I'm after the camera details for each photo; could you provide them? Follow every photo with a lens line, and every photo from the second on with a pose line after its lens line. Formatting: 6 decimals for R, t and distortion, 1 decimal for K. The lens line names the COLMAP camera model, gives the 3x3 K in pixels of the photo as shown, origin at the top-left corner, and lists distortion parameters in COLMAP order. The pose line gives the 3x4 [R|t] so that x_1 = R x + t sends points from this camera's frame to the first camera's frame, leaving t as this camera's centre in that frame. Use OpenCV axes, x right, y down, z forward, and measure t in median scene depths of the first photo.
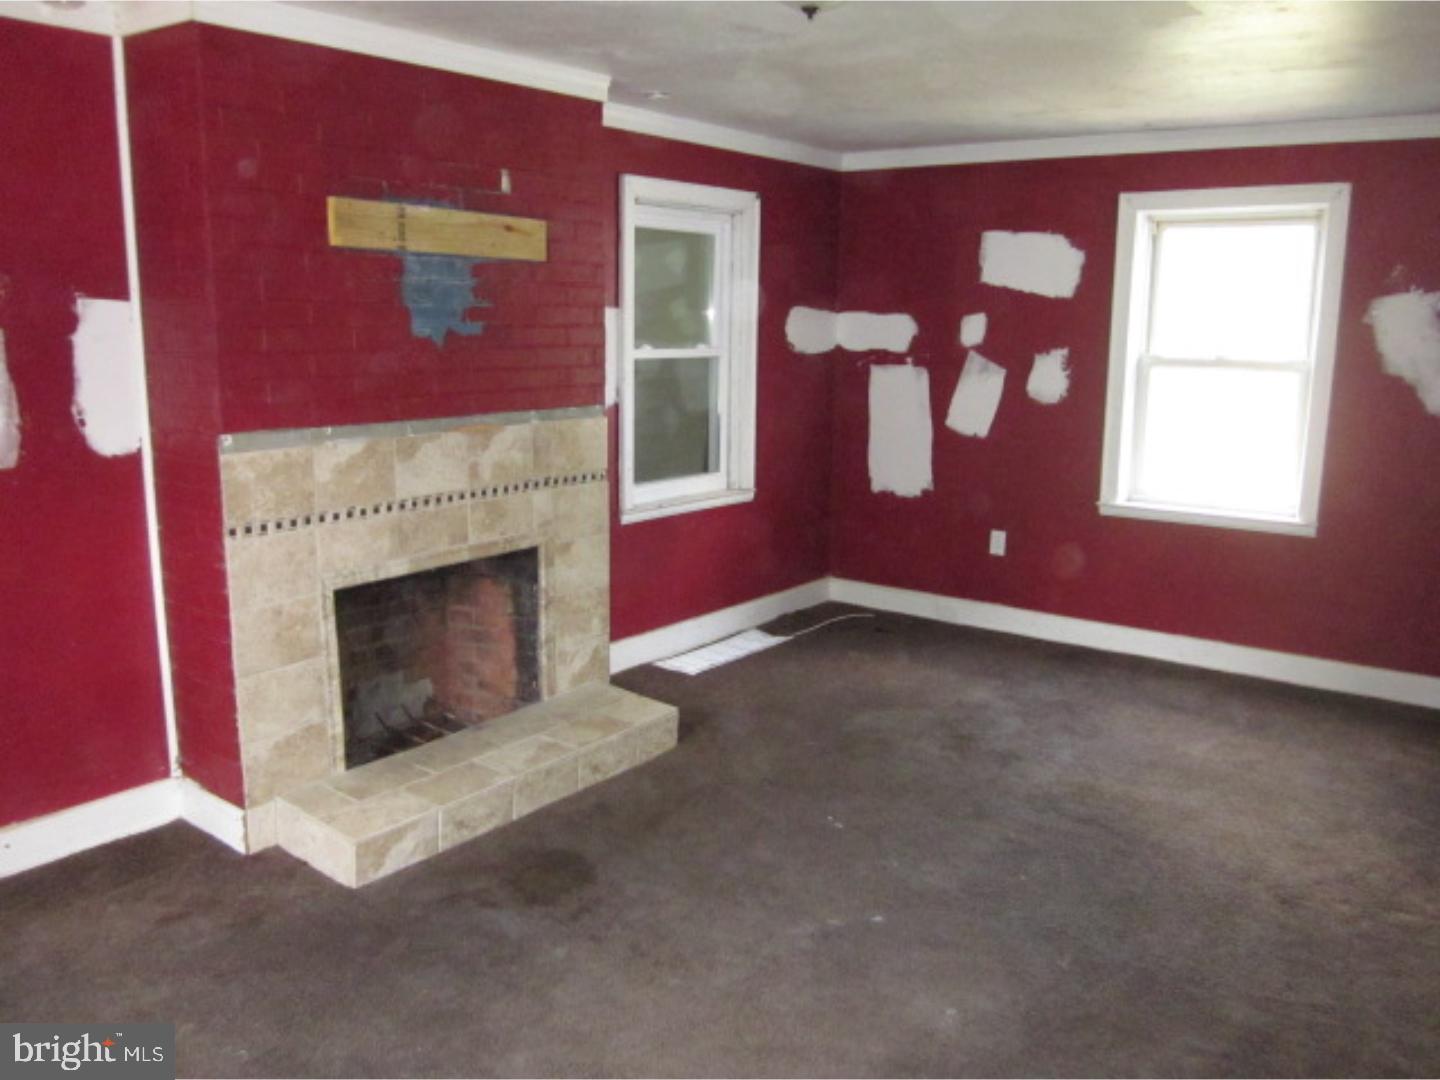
lens RADIAL K [[1172.3, 0, 720.0], [0, 1172.3, 540.0], [0, 0, 1]] dist [-0.061087, 0.015345]
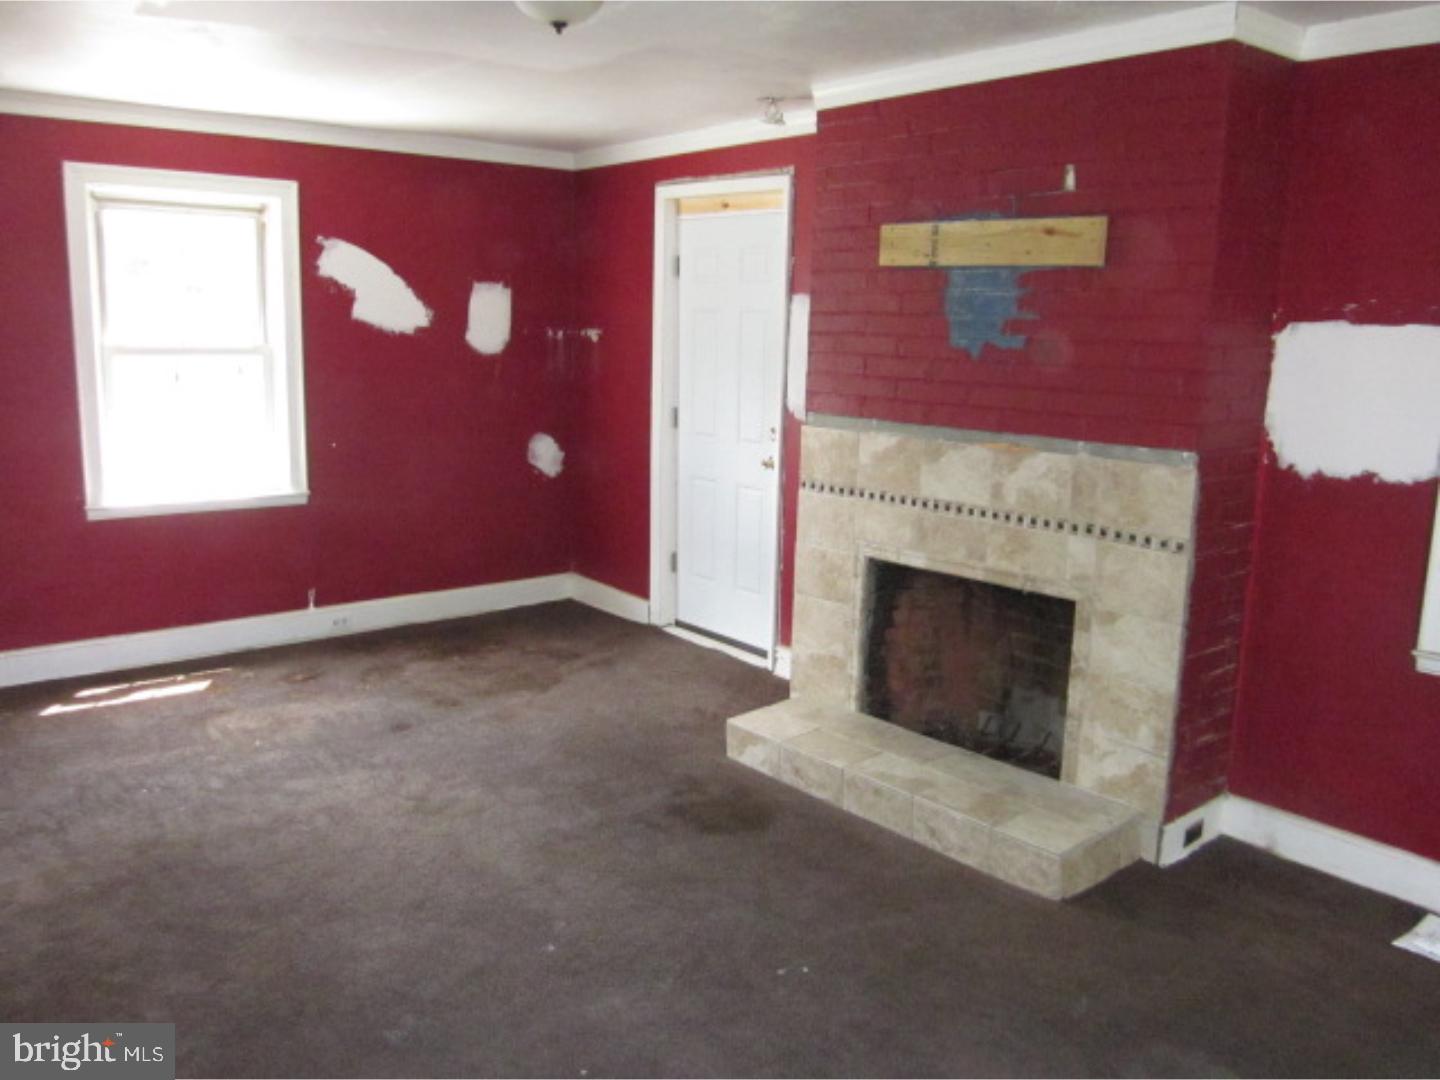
lens RADIAL K [[1172.3, 0, 720.0], [0, 1172.3, 540.0], [0, 0, 1]] dist [-0.061087, 0.015345]
pose [[-0.225759, 0.165731, -0.959982, 0.788446], [-0.202720, 0.955859, 0.212693, -0.183975], [0.952858, 0.242625, -0.182197, 1.002726]]
